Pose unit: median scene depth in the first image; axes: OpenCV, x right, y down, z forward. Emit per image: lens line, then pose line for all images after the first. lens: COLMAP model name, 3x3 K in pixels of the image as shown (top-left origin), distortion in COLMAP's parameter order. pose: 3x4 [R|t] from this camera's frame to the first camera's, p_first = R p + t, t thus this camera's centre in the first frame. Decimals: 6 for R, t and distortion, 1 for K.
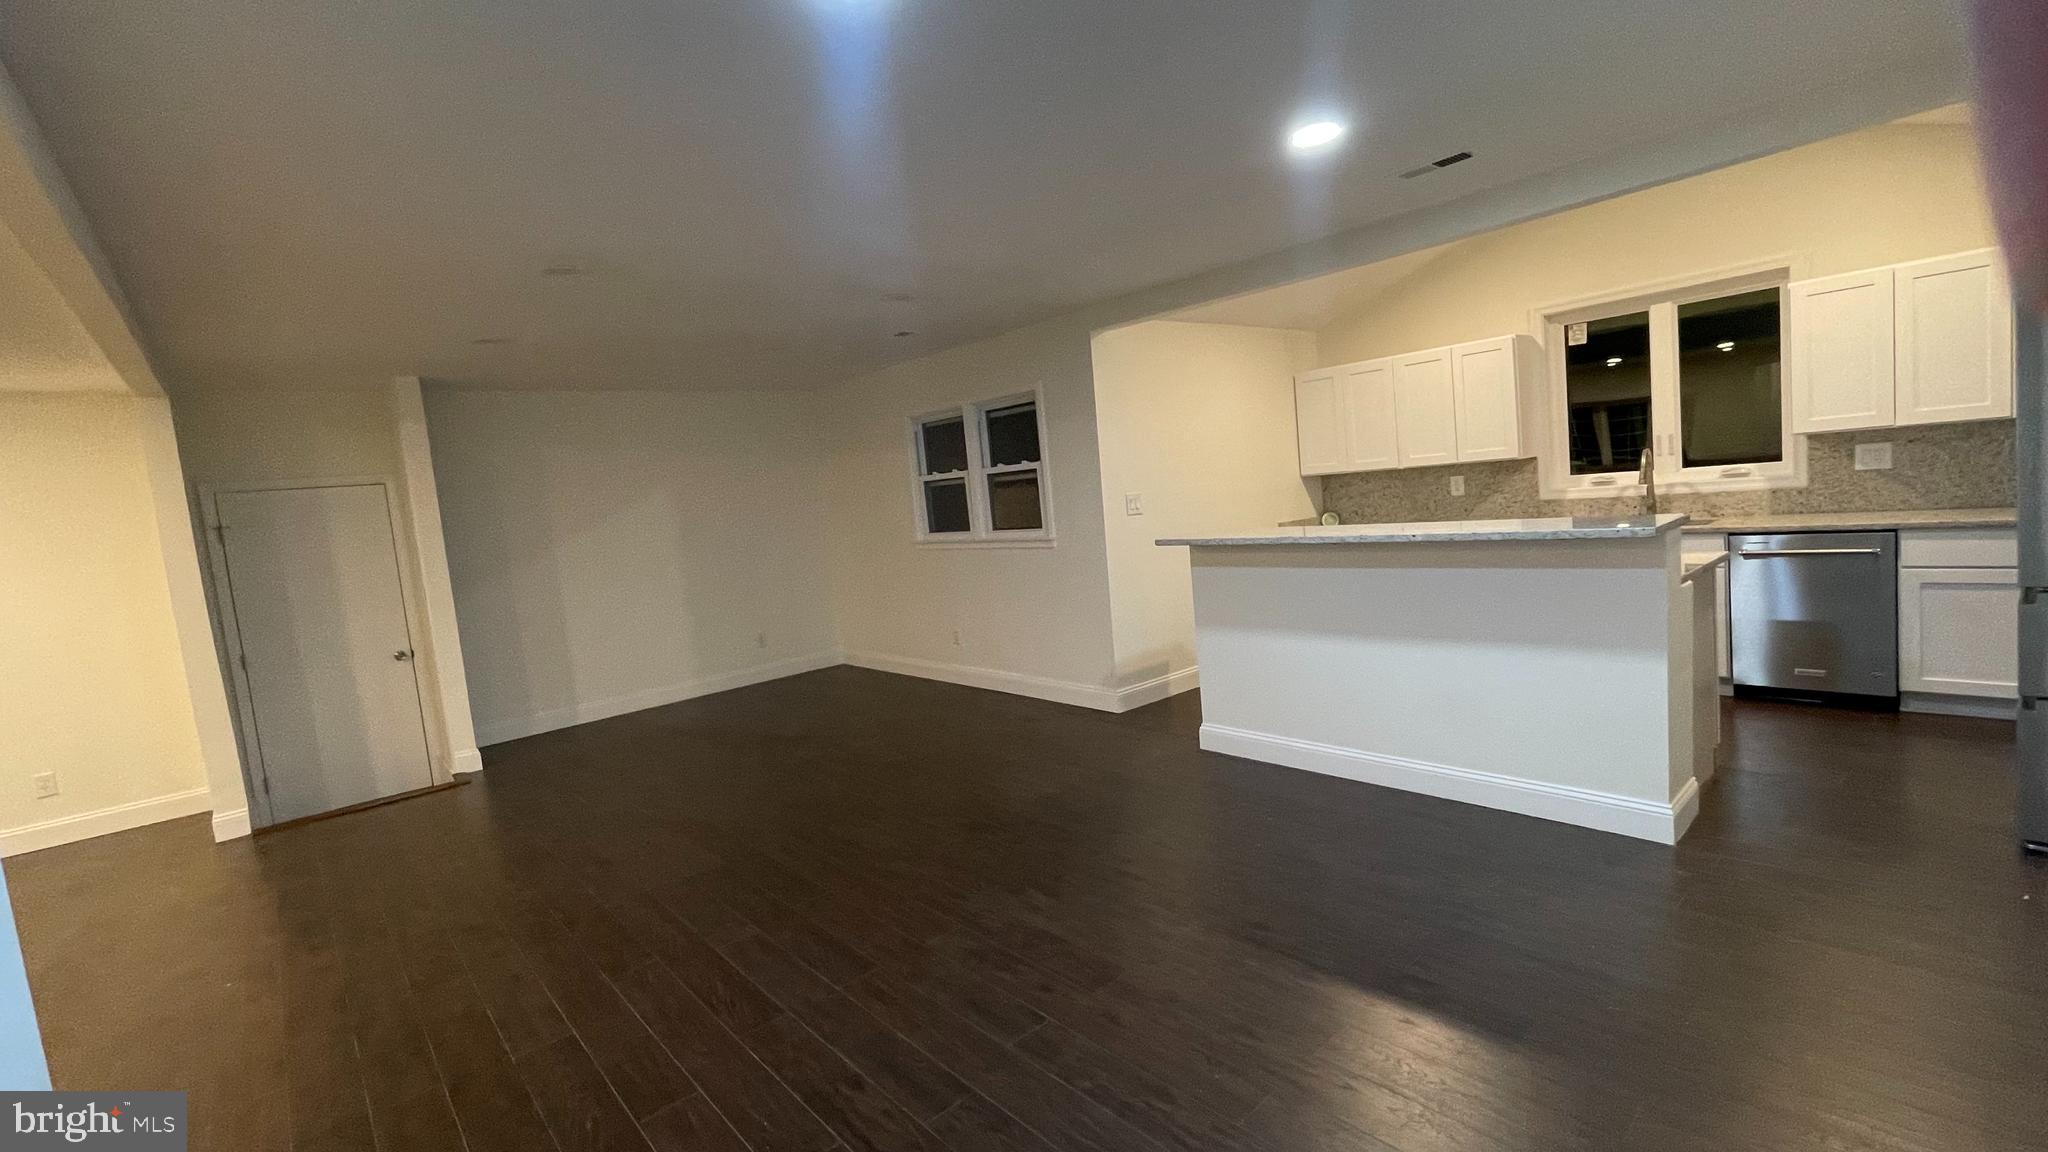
lens RADIAL K [[880.9, 0, 1024.6], [0, 880.9, 571.6], [0, 0, 1]] dist [-0.006216, 0.003548]
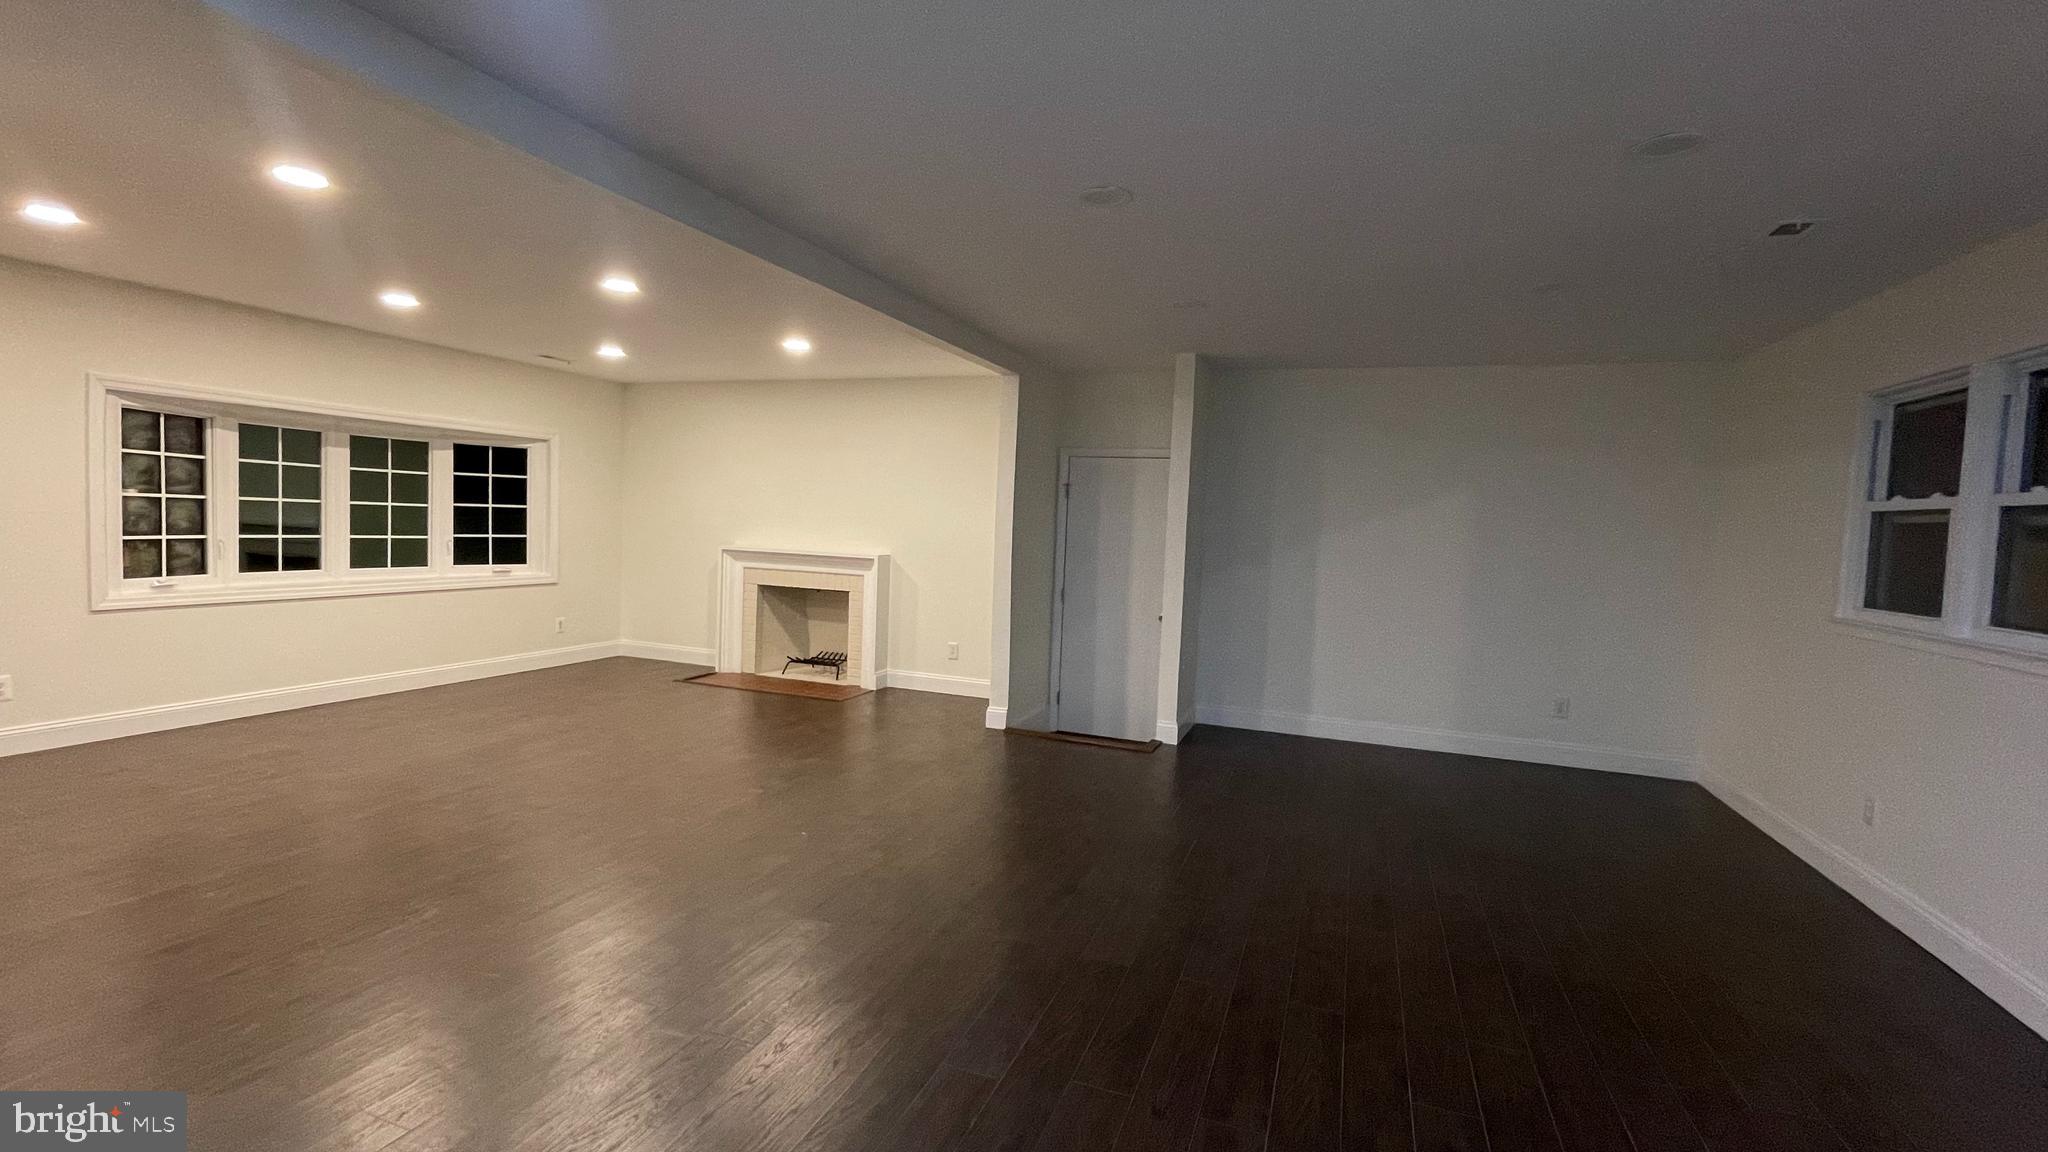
lens RADIAL K [[880.9, 0, 1034.2], [0, 880.9, 576.8], [0, 0, 1]] dist [-0.006216, 0.003548]
pose [[0.464305, 0.168673, -0.869466, 0.148345], [-0.171071, 0.980291, 0.098819, -0.034144], [0.868997, 0.102858, 0.484009, 0.352007]]
